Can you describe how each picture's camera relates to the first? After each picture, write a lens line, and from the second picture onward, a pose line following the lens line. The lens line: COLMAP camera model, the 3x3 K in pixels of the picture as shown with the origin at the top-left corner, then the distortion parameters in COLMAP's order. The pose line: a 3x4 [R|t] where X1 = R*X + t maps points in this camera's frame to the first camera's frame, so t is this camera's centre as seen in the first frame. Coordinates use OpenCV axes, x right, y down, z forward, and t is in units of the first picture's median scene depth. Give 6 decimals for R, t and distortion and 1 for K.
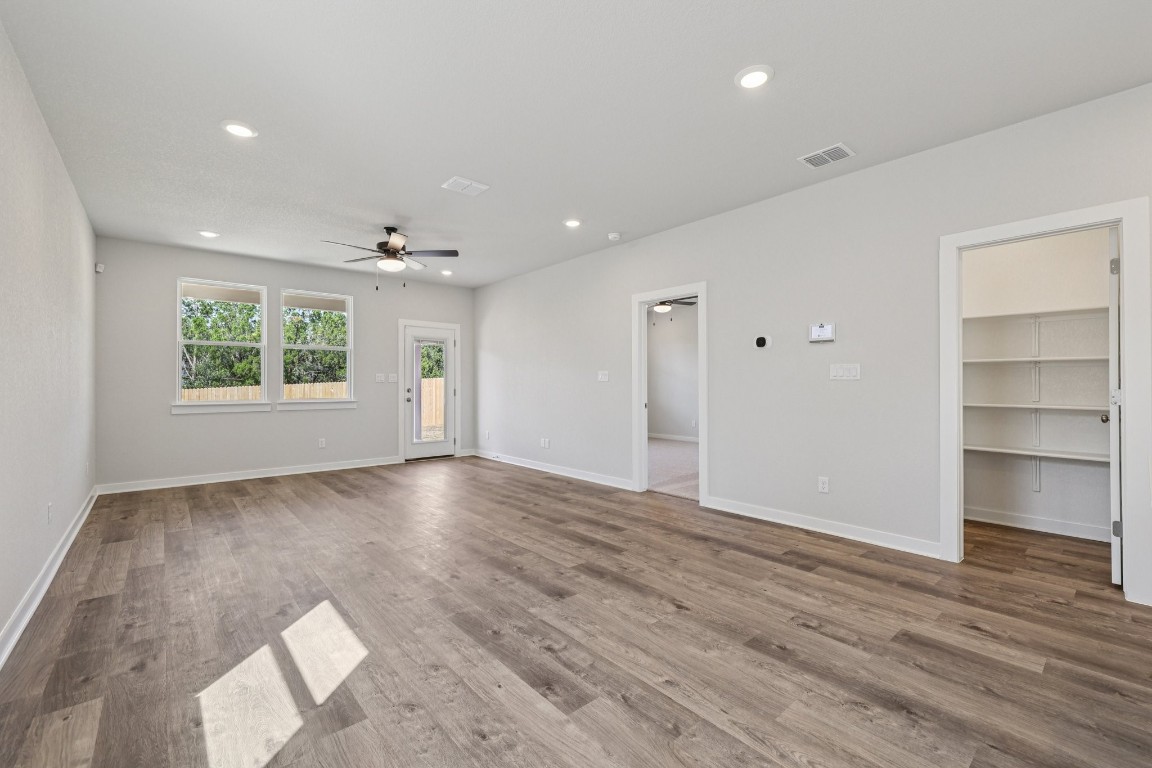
lens RADIAL K [[480.0, 0, 576.6], [0, 480.0, 383.1], [0, 0, 1]] dist [-0.002253, 0.001254]
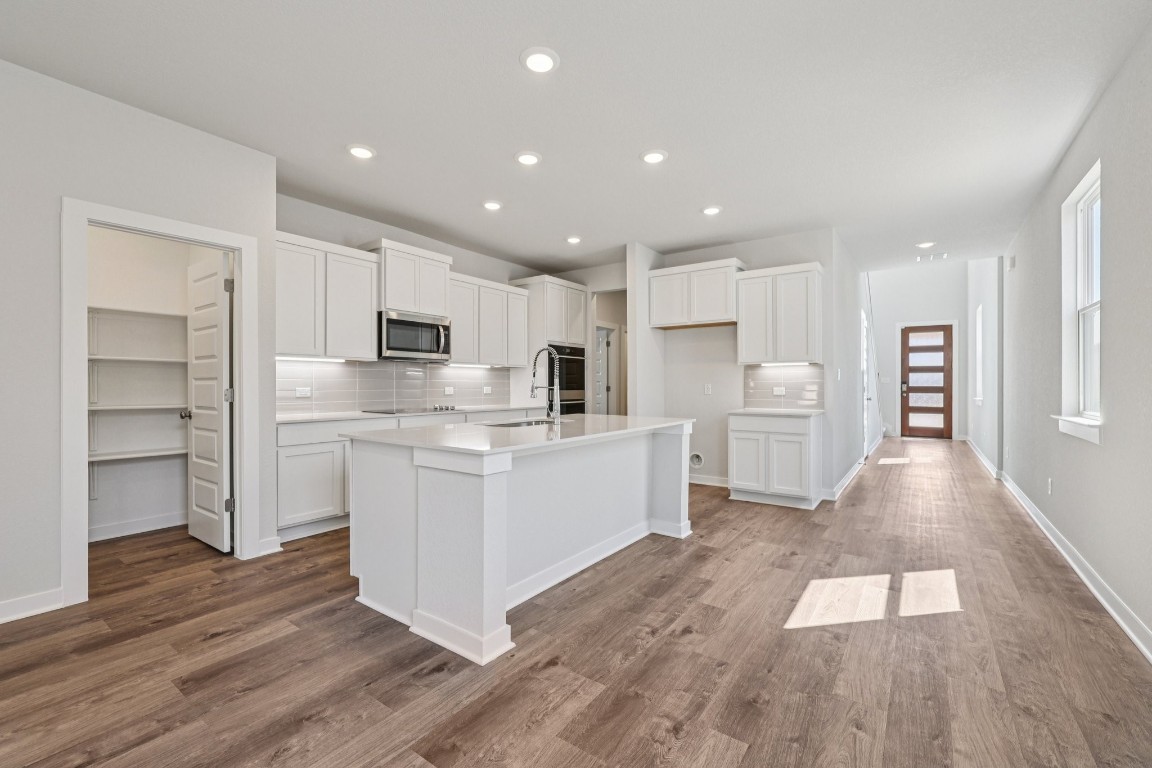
lens RADIAL K [[488.8, 0, 576.4], [0, 488.8, 380.7], [0, 0, 1]] dist [0.002201, 0.000729]
pose [[-0.237778, 0.008340, 0.971284, -0.238446], [-0.003324, 0.999950, -0.009400, 0.001965], [-0.971314, -0.005464, -0.237739, 0.408203]]
